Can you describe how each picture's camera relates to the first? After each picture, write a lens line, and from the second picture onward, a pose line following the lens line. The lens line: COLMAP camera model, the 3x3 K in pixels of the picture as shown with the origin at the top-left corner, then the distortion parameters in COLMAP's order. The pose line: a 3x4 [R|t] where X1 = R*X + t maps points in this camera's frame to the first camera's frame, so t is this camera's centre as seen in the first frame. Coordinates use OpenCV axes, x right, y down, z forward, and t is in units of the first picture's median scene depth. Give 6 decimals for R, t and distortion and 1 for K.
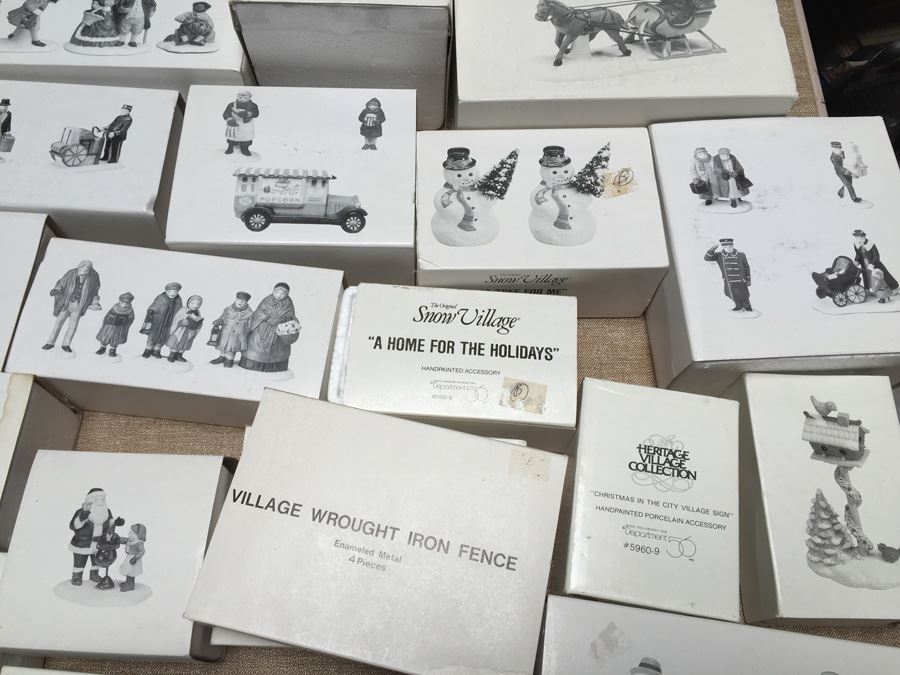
lens RADIAL K [[778.3, 0, 450.0], [0, 778.3, 337.5], [0, 0, 1]] dist [0.091787, -0.149030]
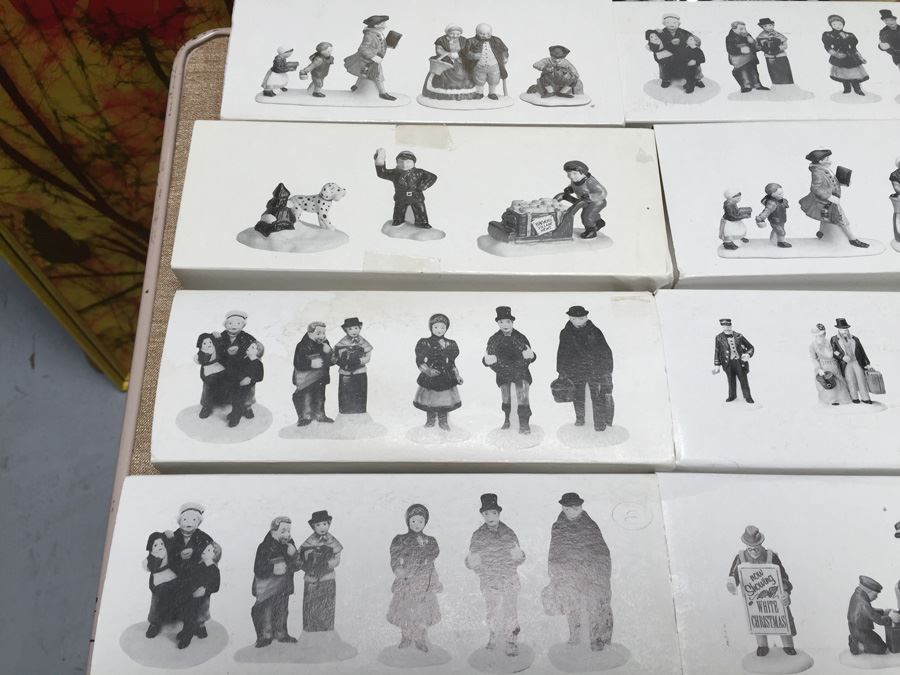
lens RADIAL K [[778.3, 0, 450.0], [0, 778.3, 337.5], [0, 0, 1]] dist [0.091787, -0.149030]
pose [[0.999073, -0.043027, -0.001059, -1.063360], [0.043030, 0.999070, 0.002636, -0.334709], [0.000945, -0.002679, 0.999996, 0.215479]]
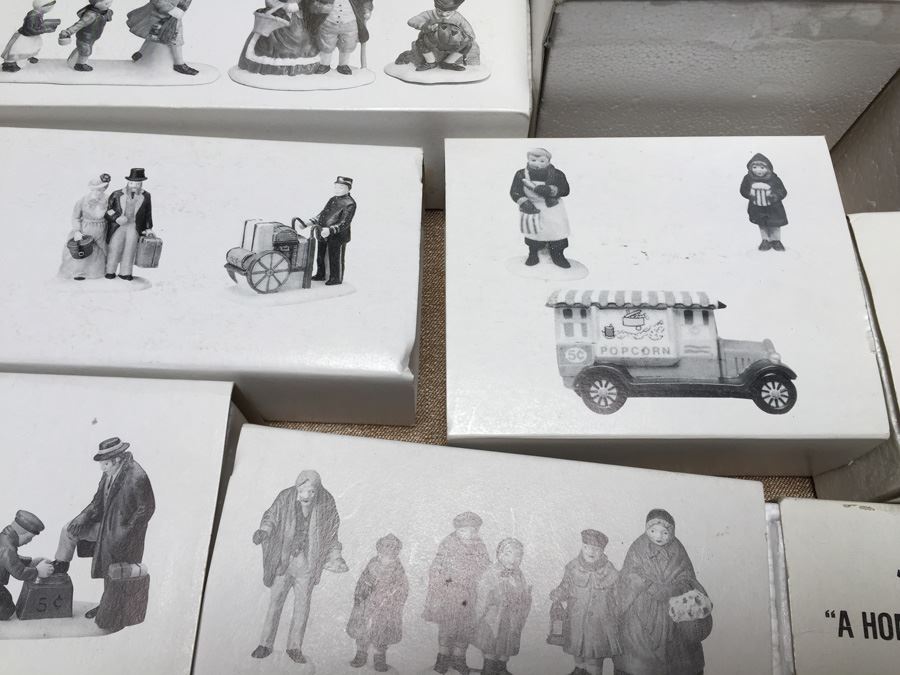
lens RADIAL K [[780.3, 0, 441.2], [0, 780.3, 336.4], [0, 0, 1]] dist [0.094458, -0.156759]
pose [[0.999839, -0.010196, -0.014767, -0.364722], [0.010870, 0.998870, 0.046262, -0.223702], [0.014279, -0.046415, 0.998820, 0.452577]]
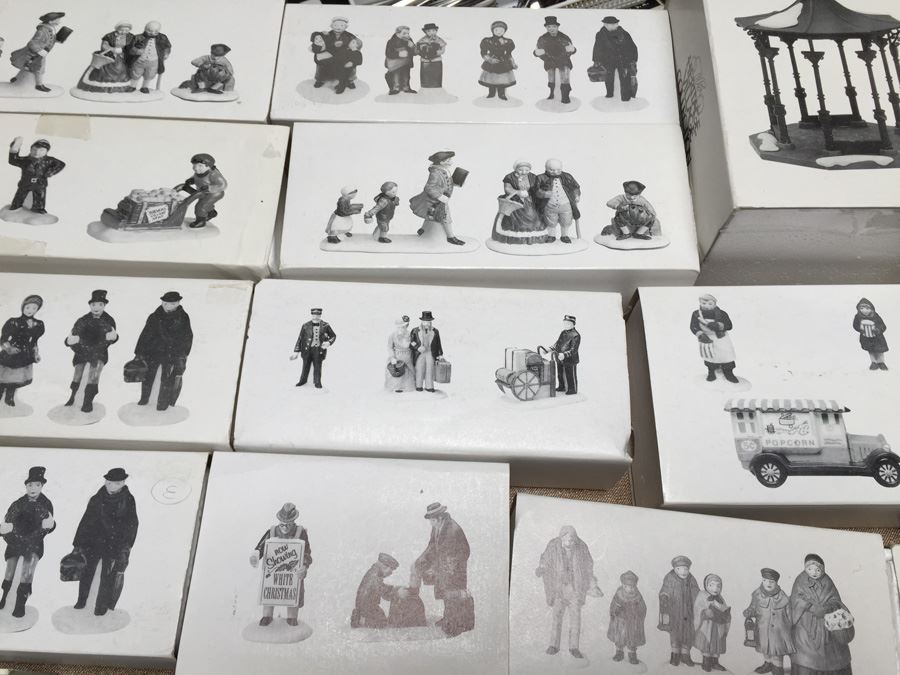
lens RADIAL K [[778.3, 0, 450.0], [0, 778.3, 337.5], [0, 0, 1]] dist [0.091787, -0.149030]
pose [[0.999626, -0.014249, -0.023328, -0.574580], [0.014216, 0.999898, -0.001604, -0.301921], [0.023349, 0.001272, 0.999727, 0.181107]]
